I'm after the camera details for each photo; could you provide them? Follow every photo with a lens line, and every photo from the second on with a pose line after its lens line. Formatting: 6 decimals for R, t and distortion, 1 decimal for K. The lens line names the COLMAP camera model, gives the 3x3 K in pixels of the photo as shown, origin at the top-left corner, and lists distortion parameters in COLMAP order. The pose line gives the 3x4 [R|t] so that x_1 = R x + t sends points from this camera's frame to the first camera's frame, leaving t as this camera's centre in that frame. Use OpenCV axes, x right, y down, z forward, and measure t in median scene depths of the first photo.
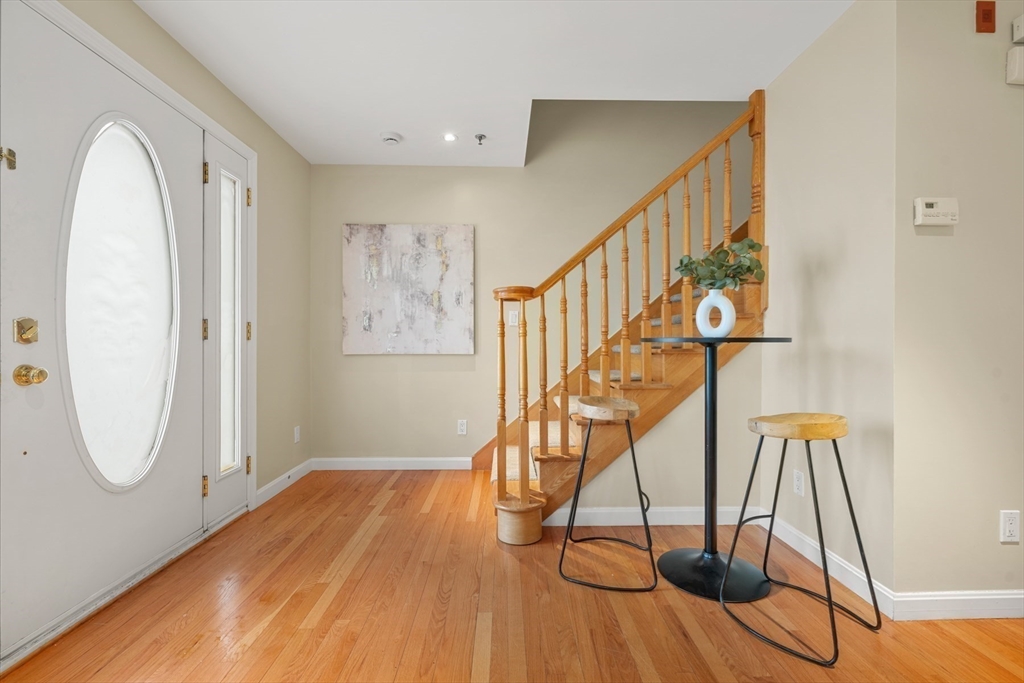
lens RADIAL K [[454.5, 0, 520.6], [0, 454.5, 348.2], [0, 0, 1]] dist [-0.002364, 0.000624]
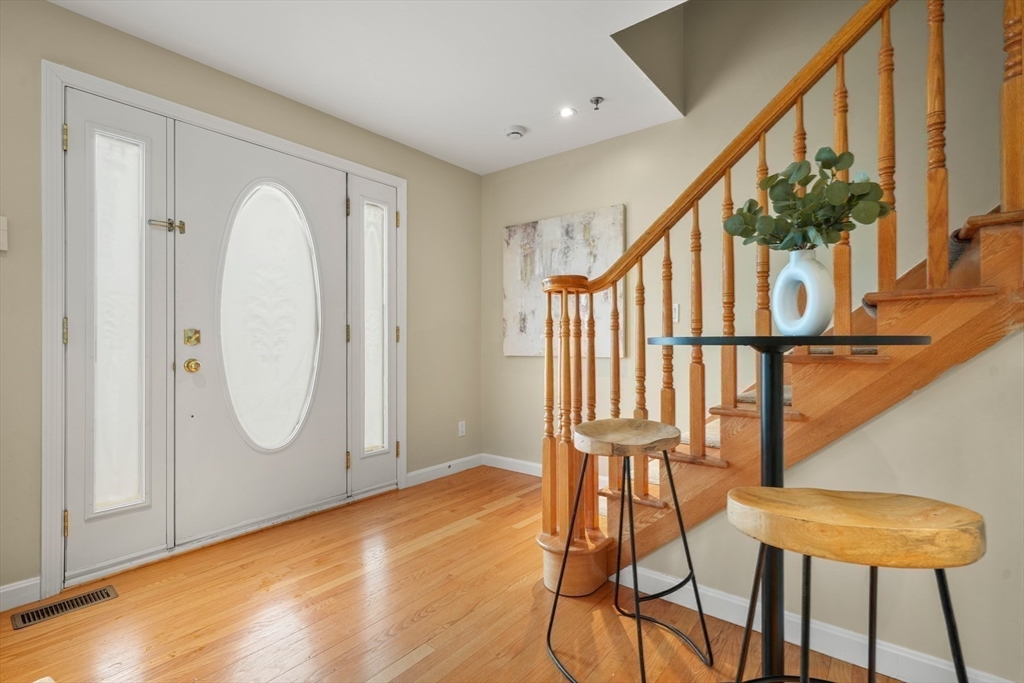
lens RADIAL K [[481.9, 0, 495.8], [0, 481.9, 346.8], [0, 0, 1]] dist [0.001487, 0.000031]
pose [[0.758771, 0.004271, -0.651343, 0.433344], [-0.007414, 0.999970, -0.002079, -0.004832], [0.651315, 0.006406, 0.758781, 0.245804]]
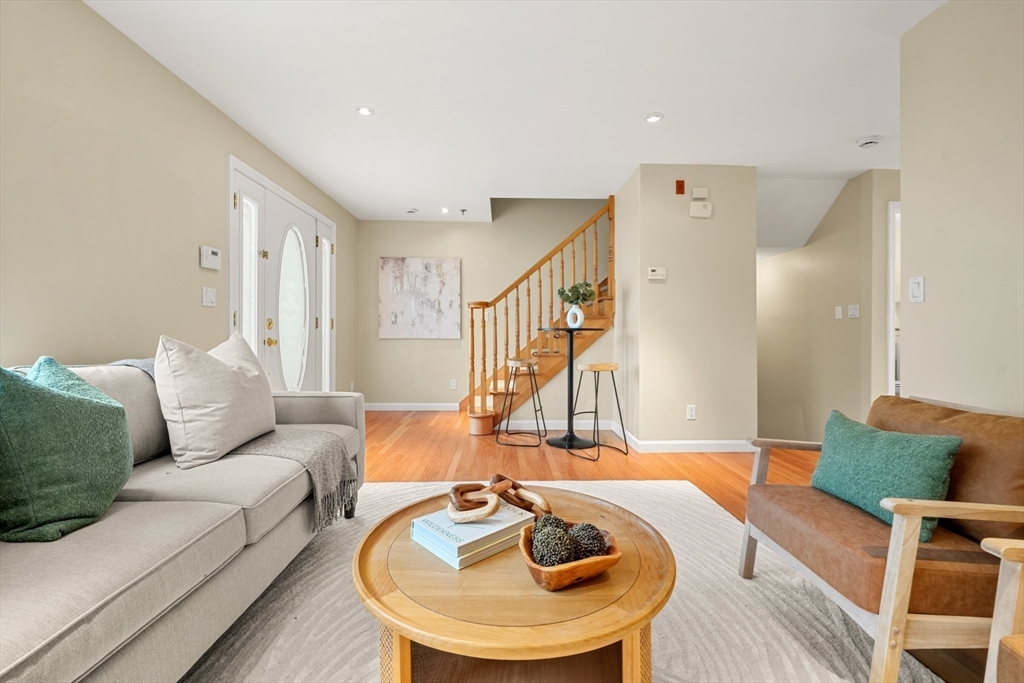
lens RADIAL K [[428.9, 0, 513.4], [0, 428.9, 342.9], [0, 0, 1]] dist [-0.001621, 0.000007]
pose [[0.999985, 0.003866, -0.003945, 0.131309], [-0.003835, 0.999962, 0.007778, 0.022491], [0.003975, -0.007763, 0.999962, -0.743646]]
